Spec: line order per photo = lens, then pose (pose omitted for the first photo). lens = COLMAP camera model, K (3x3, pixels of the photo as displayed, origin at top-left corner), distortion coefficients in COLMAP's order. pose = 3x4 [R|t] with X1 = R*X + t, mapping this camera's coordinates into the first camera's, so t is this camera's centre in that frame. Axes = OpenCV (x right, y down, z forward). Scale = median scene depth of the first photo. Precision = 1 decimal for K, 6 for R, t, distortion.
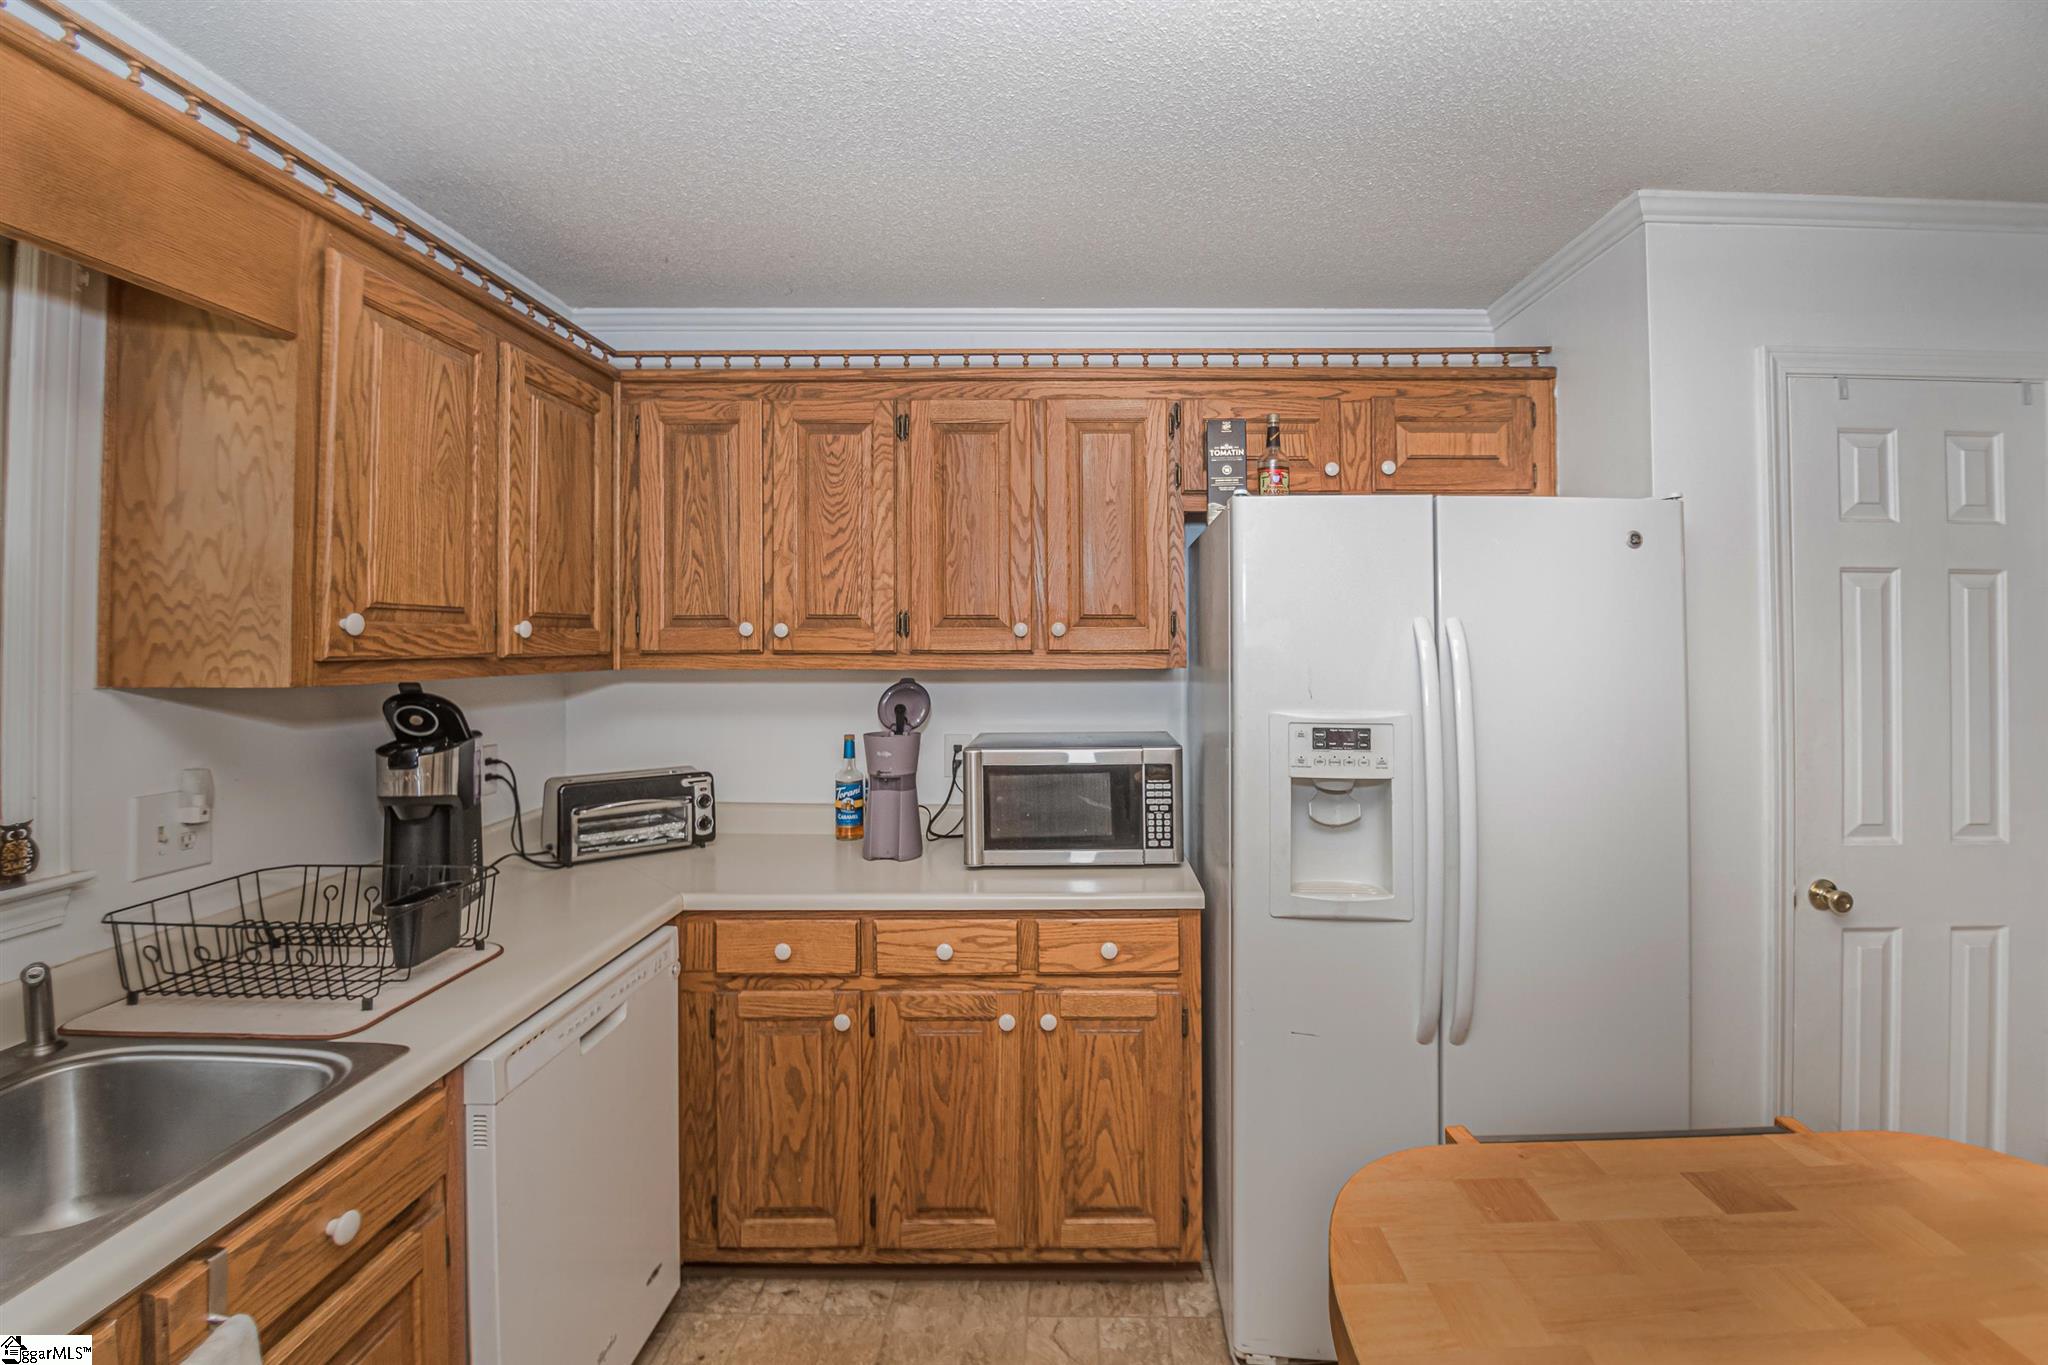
lens RADIAL K [[896.8, 0, 1020.3], [0, 896.8, 645.9], [0, 0, 1]] dist [0.002696, -0.012330]
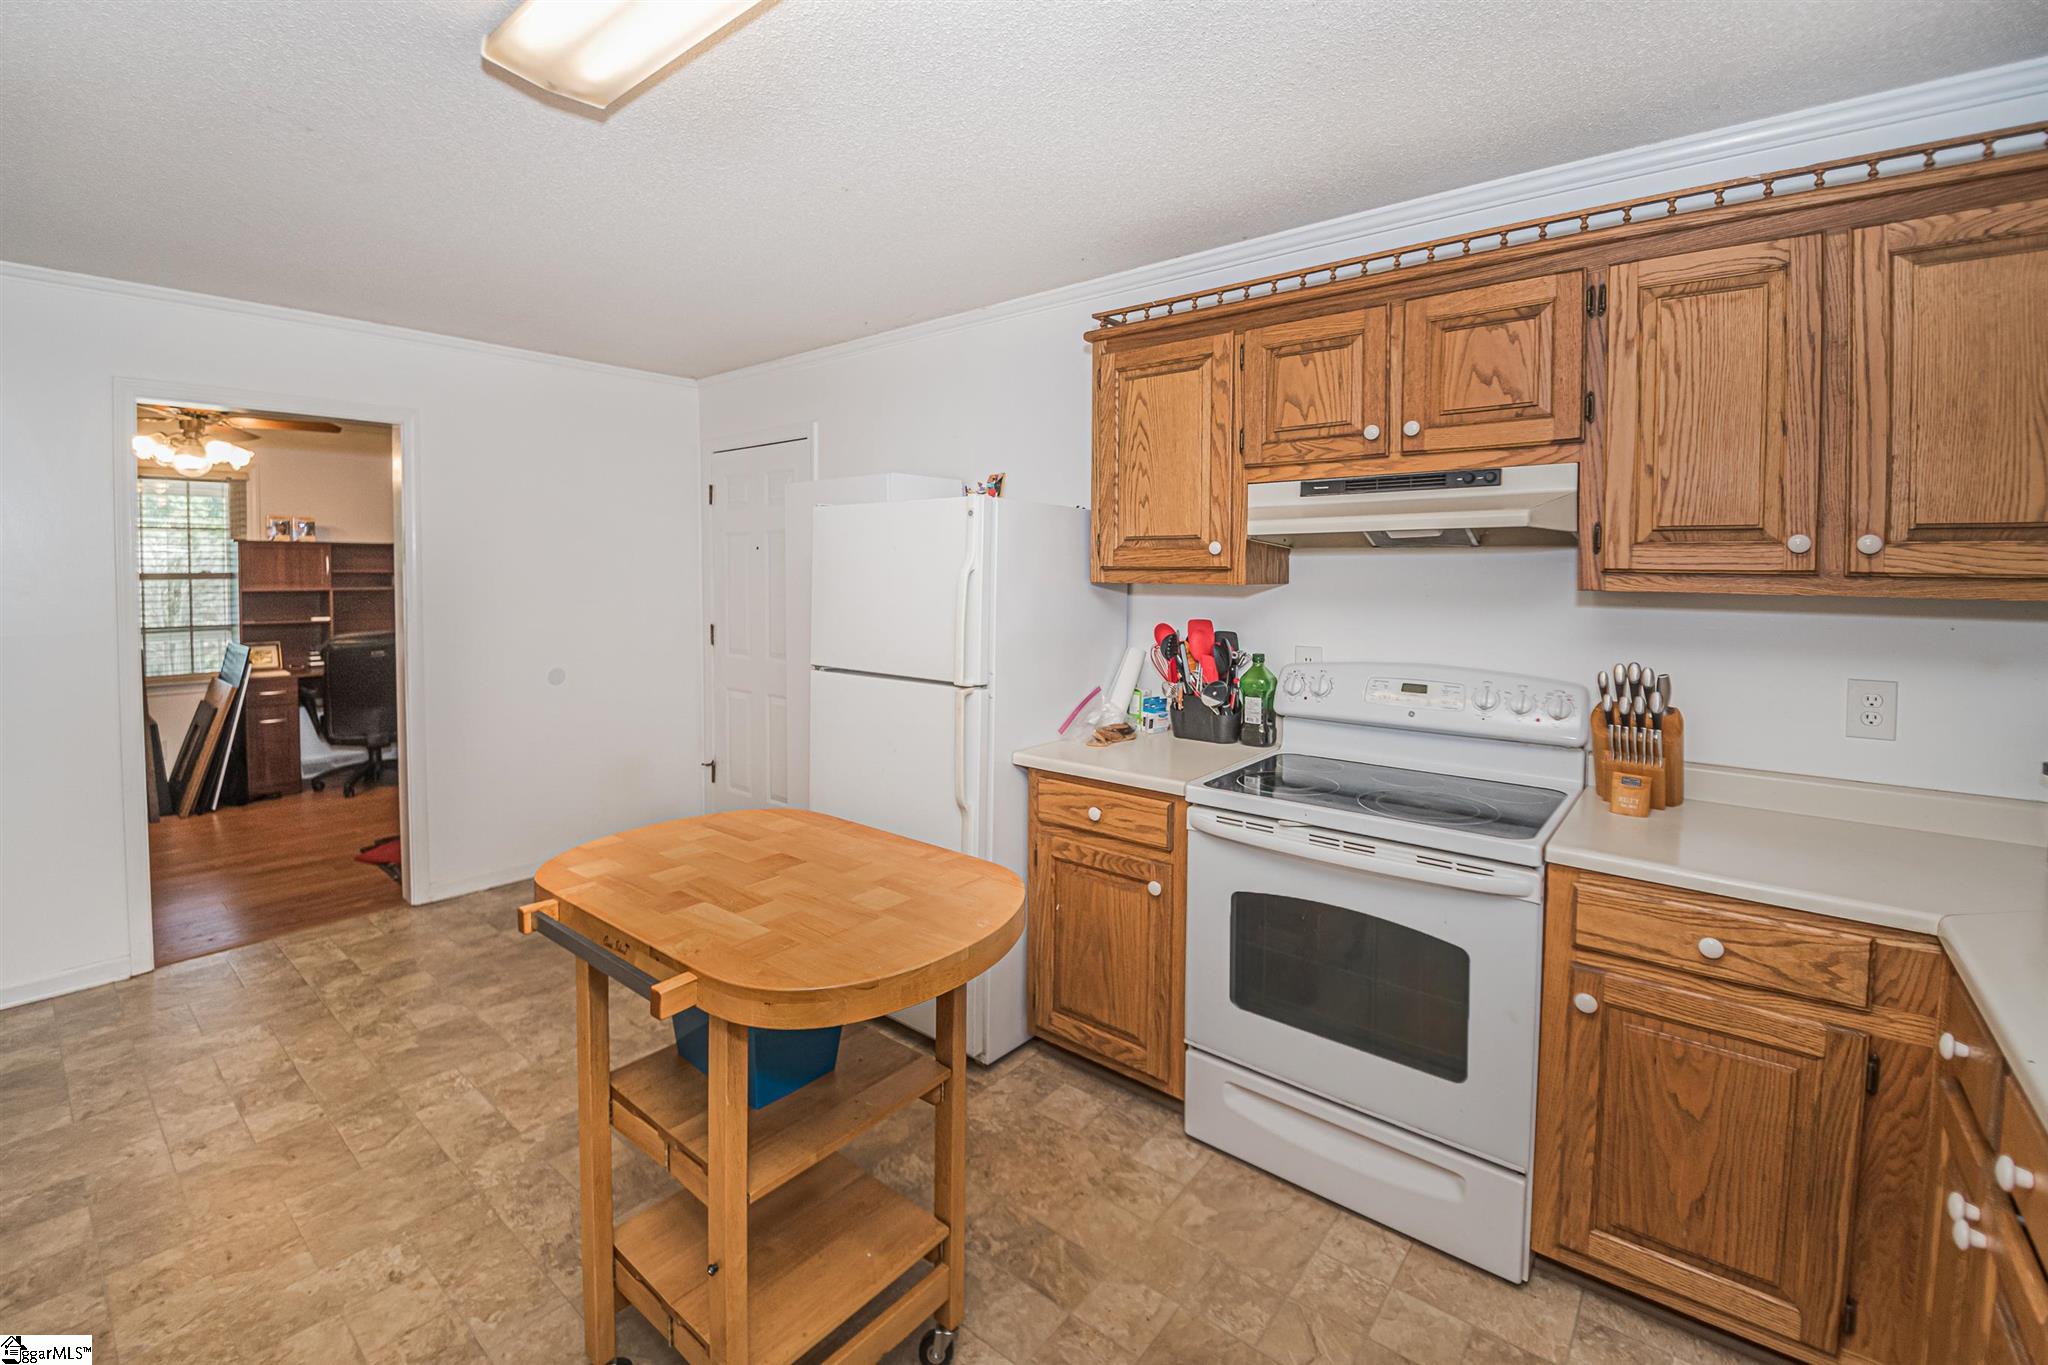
lens RADIAL K [[906.7, 0, 1014.8], [0, 906.7, 604.9], [0, 0, 1]] dist [0.000518, -0.011662]
pose [[0.768919, 0.032681, -0.638510, 0.168746], [-0.003496, 0.998893, 0.046915, -0.000098], [0.639337, -0.033842, 0.768182, -0.001839]]
